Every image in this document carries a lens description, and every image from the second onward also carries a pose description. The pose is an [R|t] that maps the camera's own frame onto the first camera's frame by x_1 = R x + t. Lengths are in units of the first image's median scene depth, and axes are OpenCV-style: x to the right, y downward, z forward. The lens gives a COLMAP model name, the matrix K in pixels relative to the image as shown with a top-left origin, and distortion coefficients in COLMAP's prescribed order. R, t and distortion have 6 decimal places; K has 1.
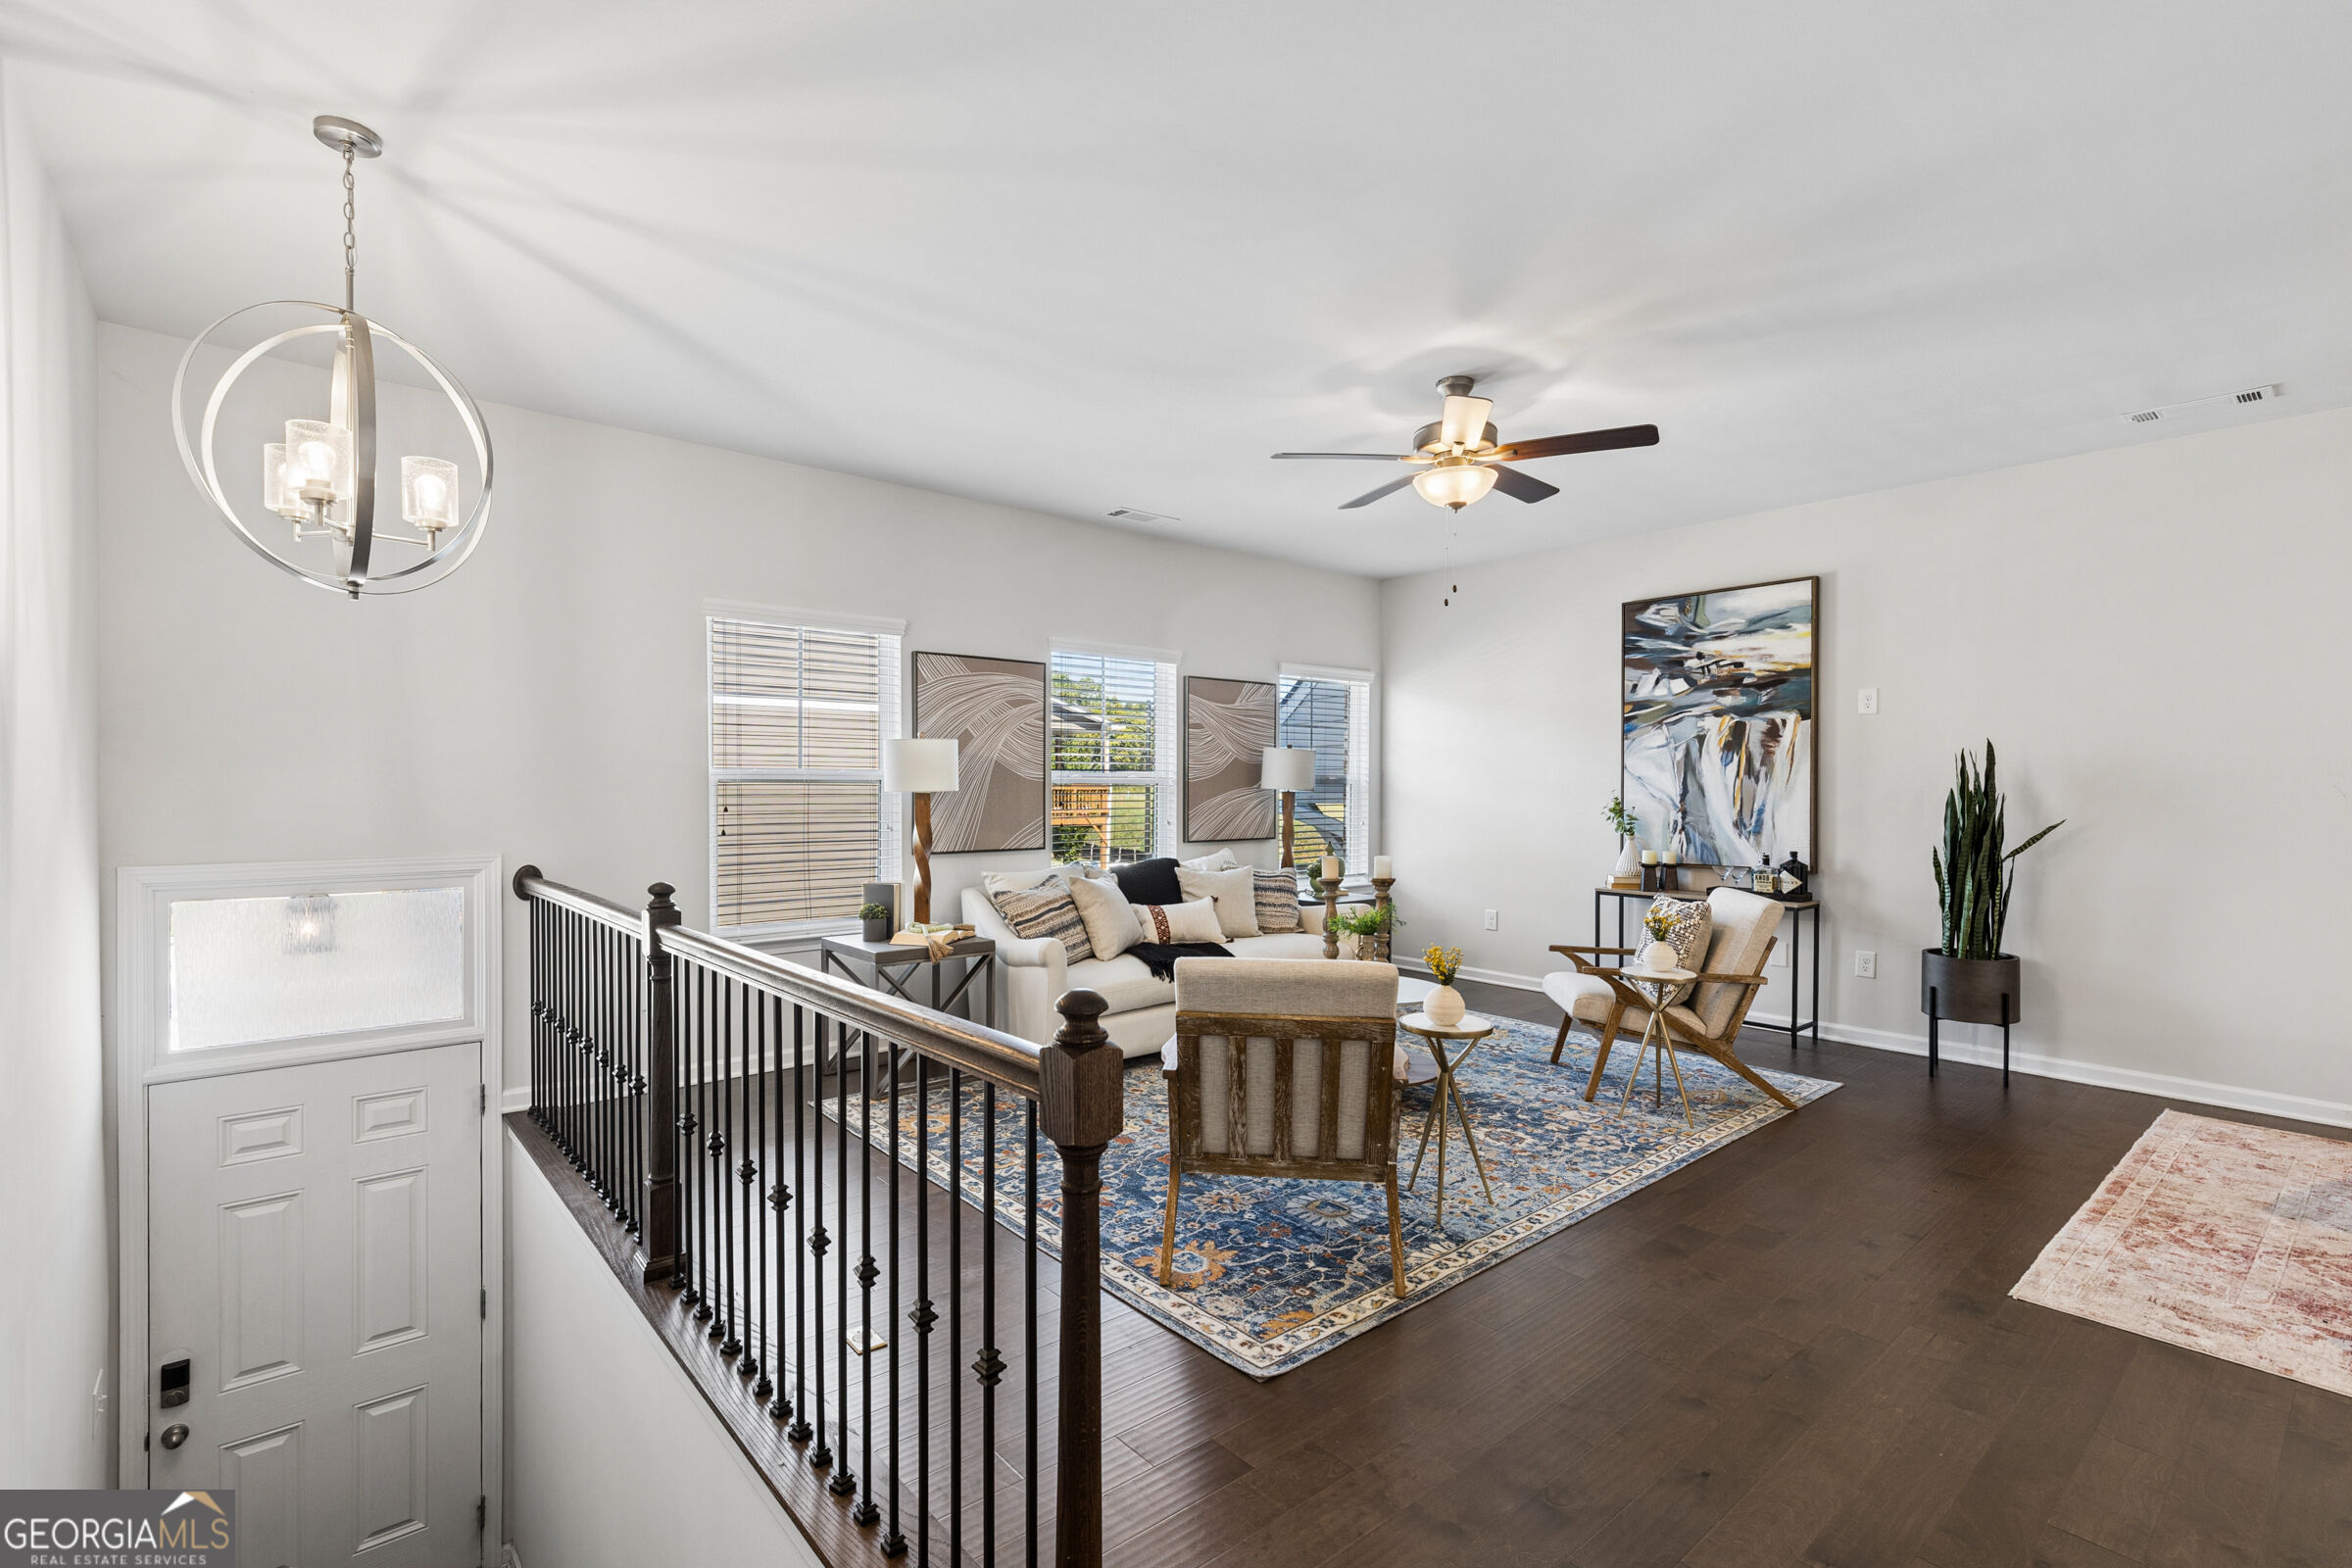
lens RADIAL K [[1067.5, 0, 1172.5], [0, 1067.5, 793.1], [0, 0, 1]] dist [0.009475, -0.000343]
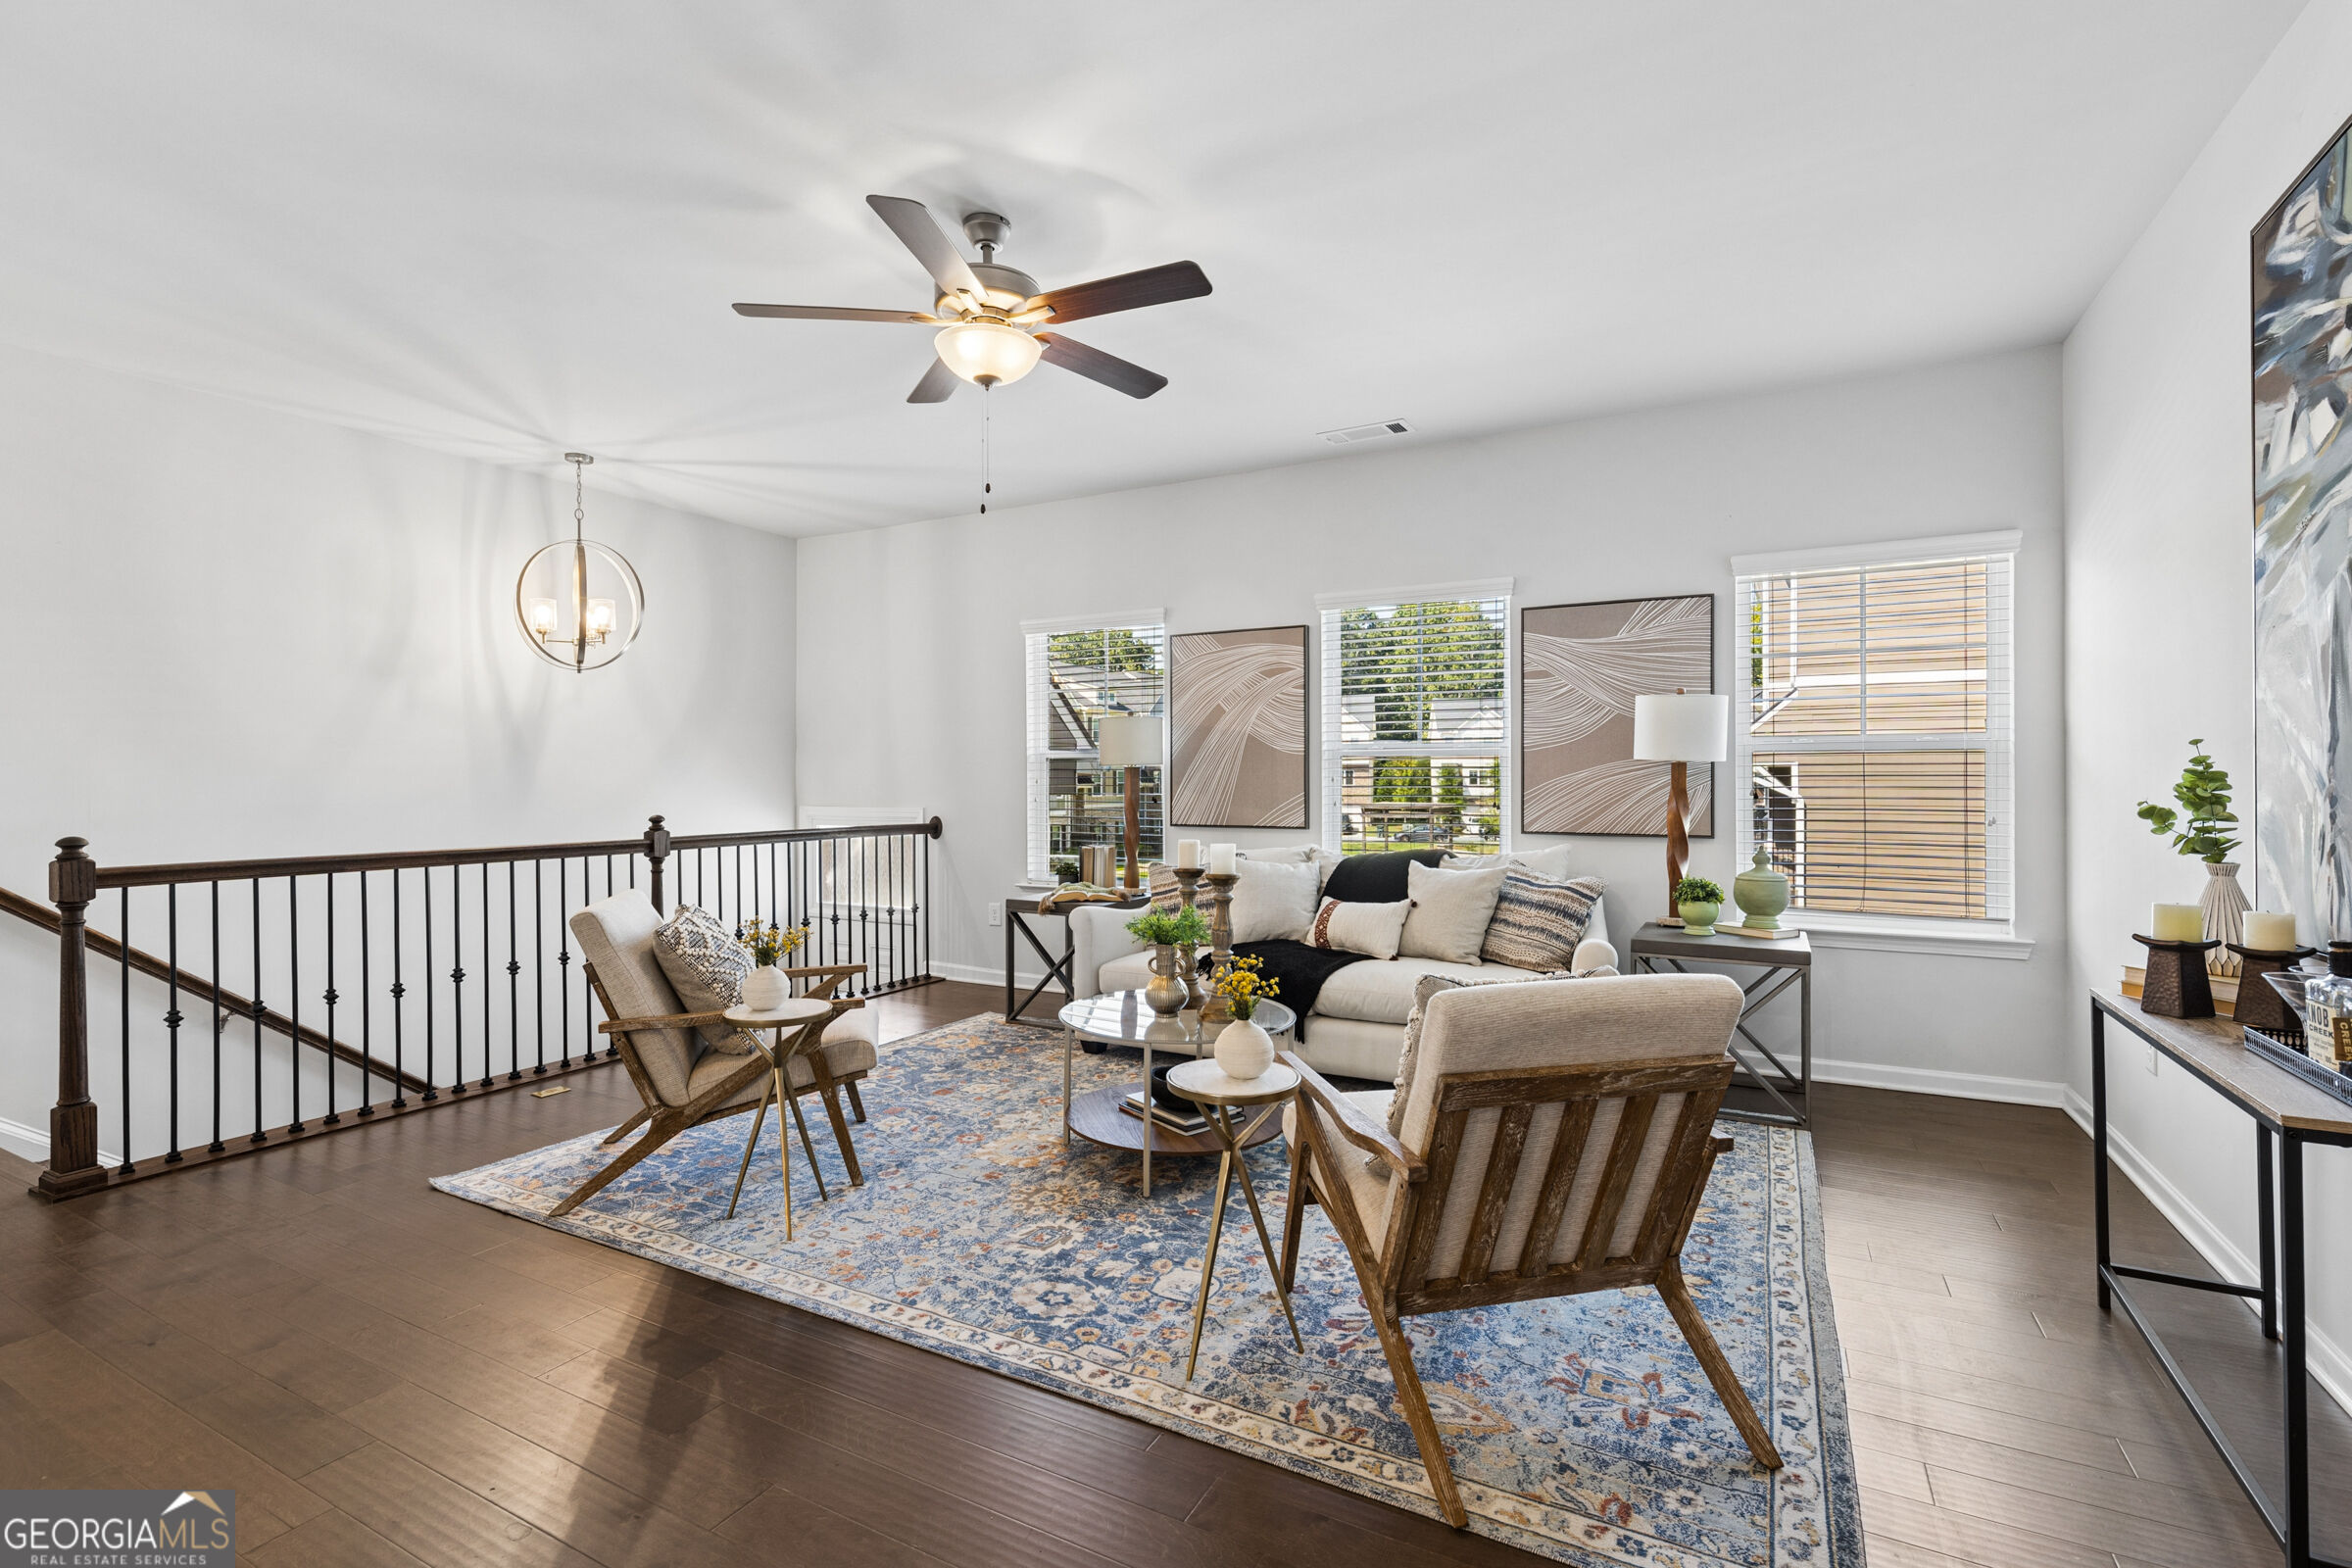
lens RADIAL K [[1067.5, 0, 1177.0], [0, 1067.5, 774.0], [0, 0, 1]] dist [0.009475, -0.000343]
pose [[0.353488, -0.007694, -0.935407, 0.693796], [-0.004764, 0.999938, -0.010025, 0.015466], [0.935427, 0.008000, 0.353430, 0.573346]]
